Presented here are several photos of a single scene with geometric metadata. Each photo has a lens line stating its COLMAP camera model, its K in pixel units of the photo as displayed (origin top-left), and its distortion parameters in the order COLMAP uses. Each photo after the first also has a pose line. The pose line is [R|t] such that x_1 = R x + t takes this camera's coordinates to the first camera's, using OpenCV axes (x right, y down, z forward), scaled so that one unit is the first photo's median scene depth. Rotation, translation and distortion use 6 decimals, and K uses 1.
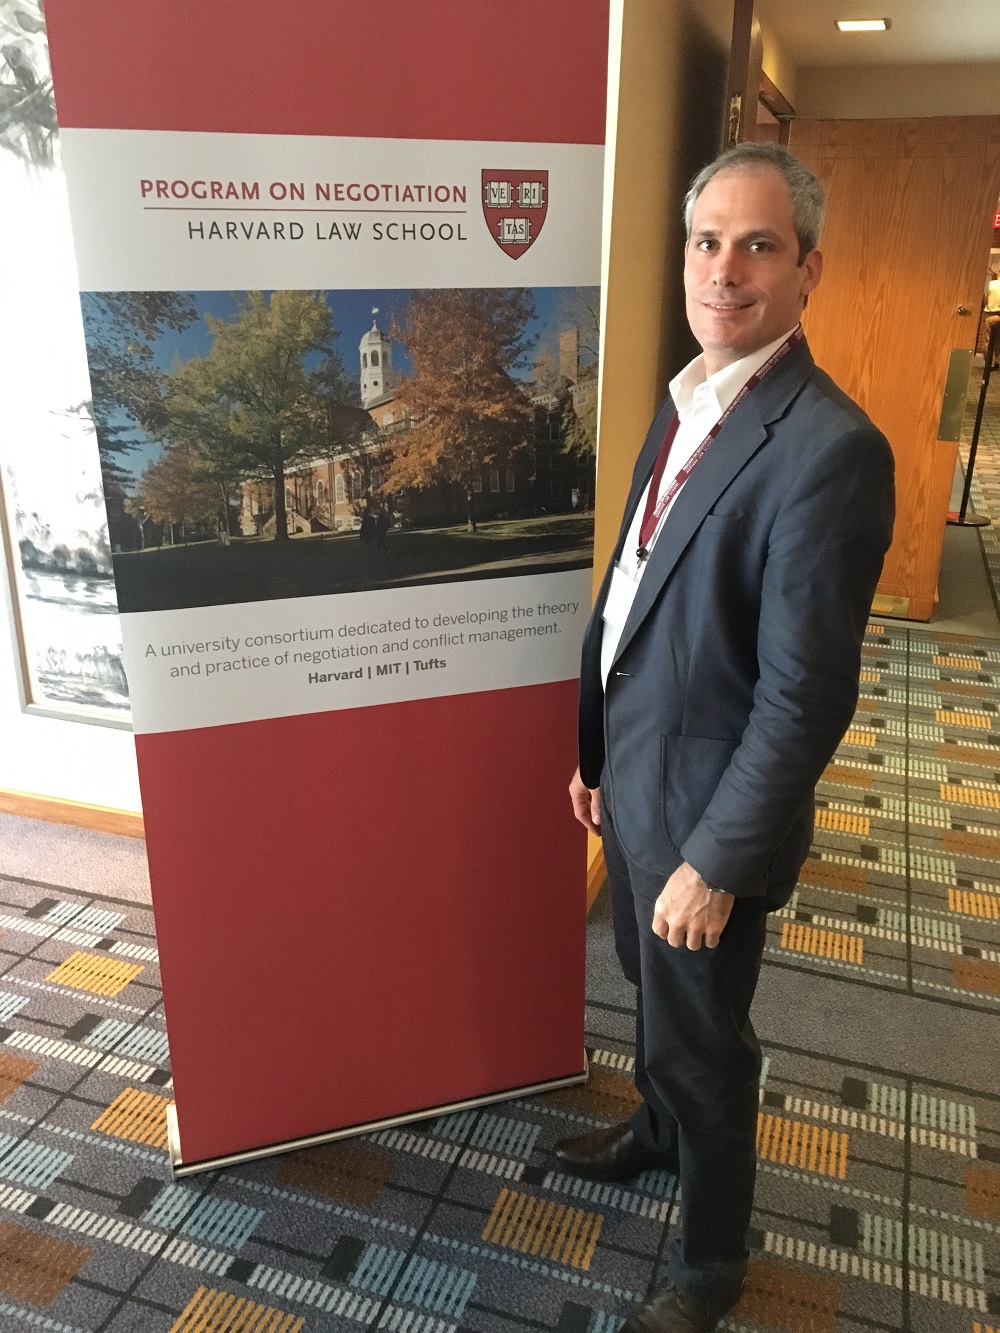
lens RADIAL K [[1133.8, 0, 496.1], [0, 1133.8, 666.2], [0, 0, 1]] dist [0.026276, -0.048170]
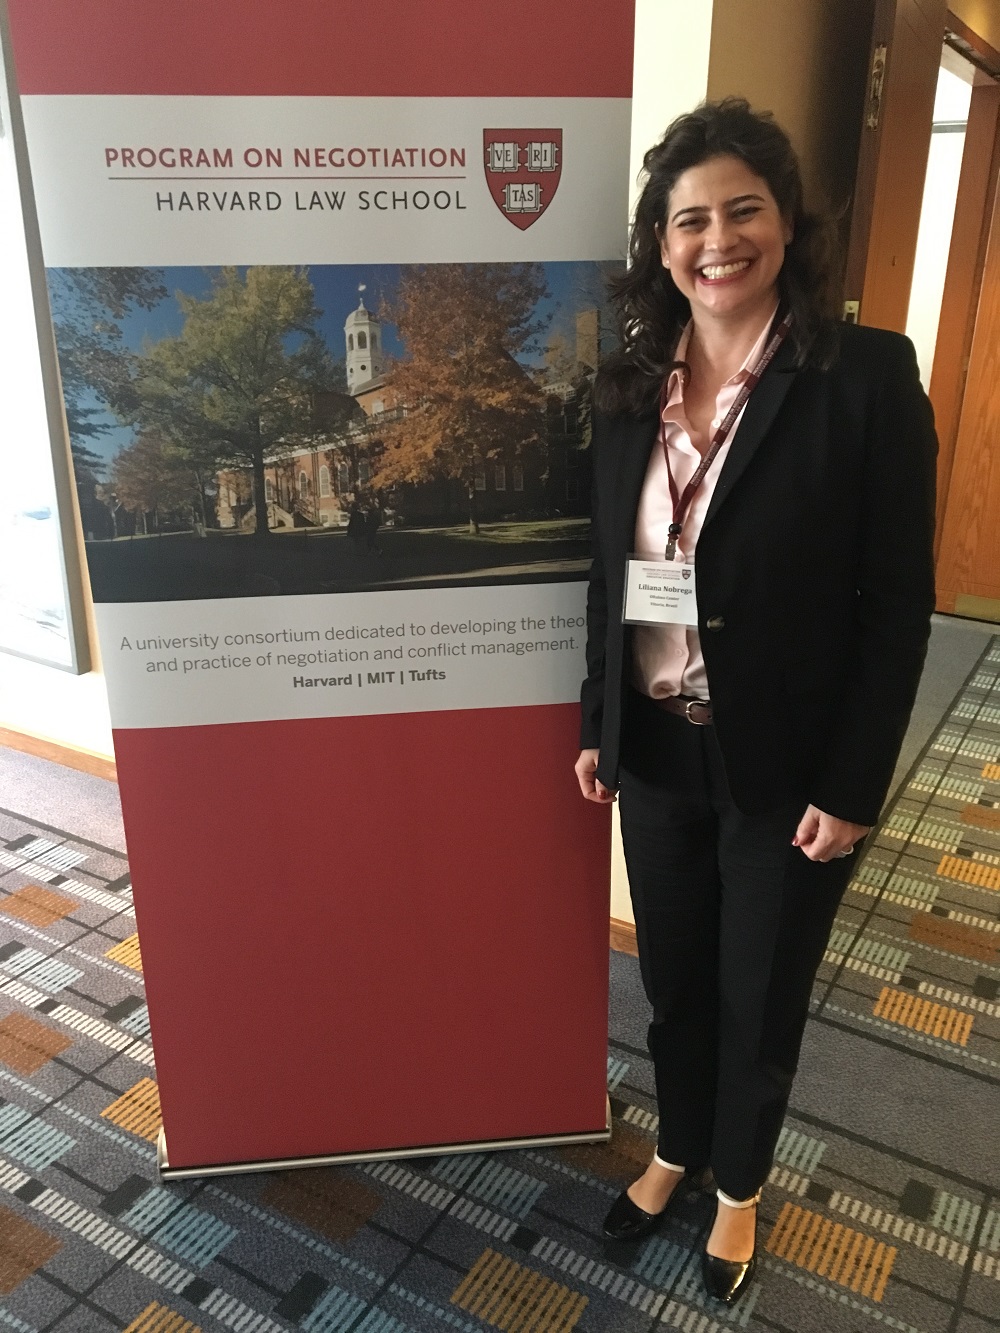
lens RADIAL K [[1133.8, 0, 497.6], [0, 1133.8, 665.5], [0, 0, 1]] dist [0.026276, -0.048170]
pose [[0.977616, 0.065790, -0.199845, 0.180248], [-0.063760, 0.997827, 0.016588, -0.028349], [0.200502, -0.003475, 0.979687, 0.111108]]
